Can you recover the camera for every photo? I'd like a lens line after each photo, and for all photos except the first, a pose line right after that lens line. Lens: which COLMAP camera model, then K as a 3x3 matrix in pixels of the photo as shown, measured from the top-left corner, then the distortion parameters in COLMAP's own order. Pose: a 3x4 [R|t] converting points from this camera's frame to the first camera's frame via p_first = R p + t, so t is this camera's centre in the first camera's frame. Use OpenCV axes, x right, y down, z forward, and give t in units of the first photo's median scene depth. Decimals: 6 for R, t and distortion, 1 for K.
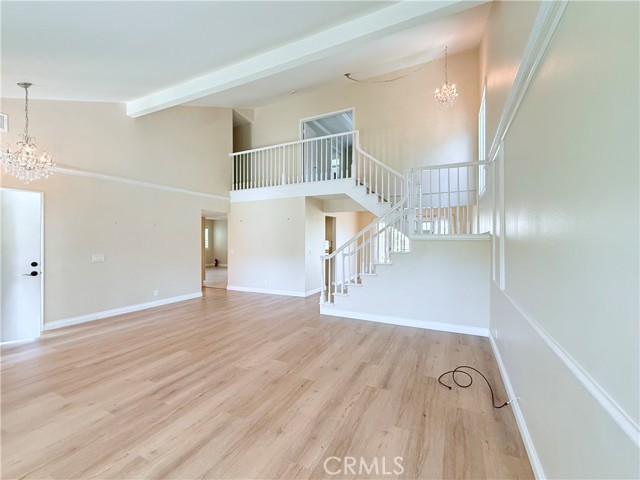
lens RADIAL K [[272.8, 0, 319.4], [0, 272.8, 242.7], [0, 0, 1]] dist [0.001124, -0.000861]
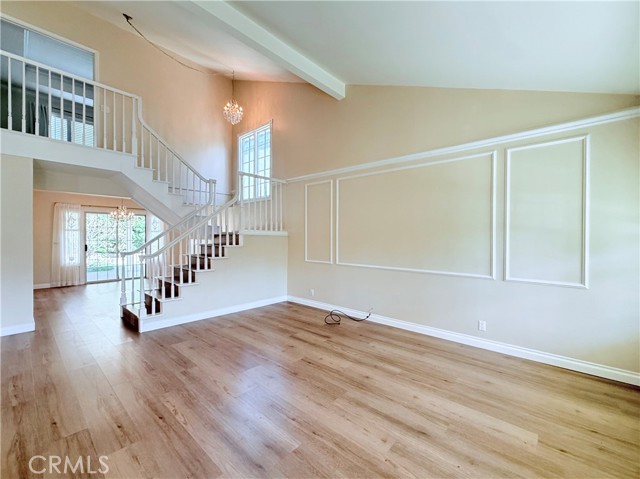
lens RADIAL K [[272.8, 0, 315.5], [0, 272.8, 239.7], [0, 0, 1]] dist [0.001124, -0.000861]
pose [[0.274850, -0.005375, 0.961472, -0.970064], [0.002795, 0.999985, 0.004791, 0.008800], [-0.961483, 0.001371, 0.274861, 0.568083]]
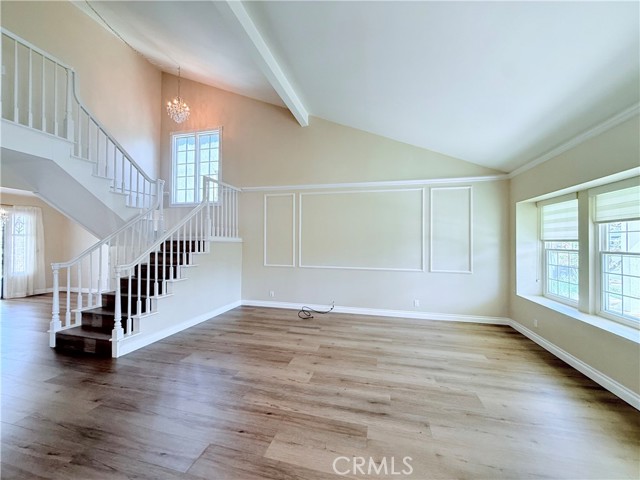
lens RADIAL K [[257.1, 0, 317.4], [0, 257.1, 241.1], [0, 0, 1]] dist [-0.001529, 0.000415]
pose [[-0.207475, 0.008307, 0.978205, -1.124944], [0.002063, 0.999965, -0.008054, -0.001242], [-0.978238, 0.000347, -0.207485, 1.130152]]
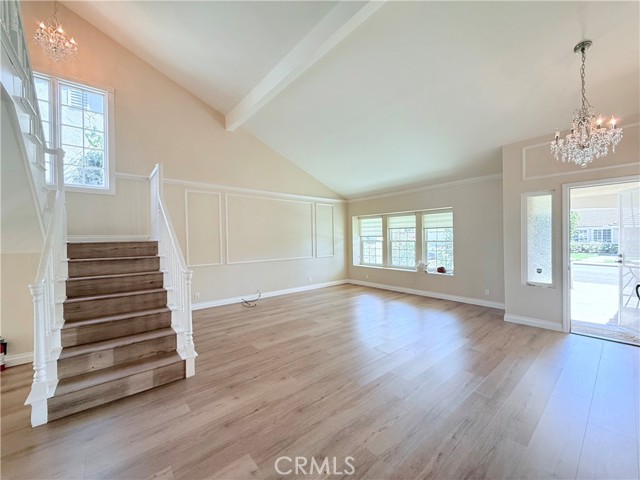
lens RADIAL K [[257.1, 0, 322.0], [0, 257.1, 238.3], [0, 0, 1]] dist [-0.001529, 0.000415]
pose [[-0.917899, 0.018566, 0.396380, -0.746839], [0.023432, 0.999698, 0.007436, -0.021932], [-0.396122, 0.016114, -0.918056, 2.296433]]
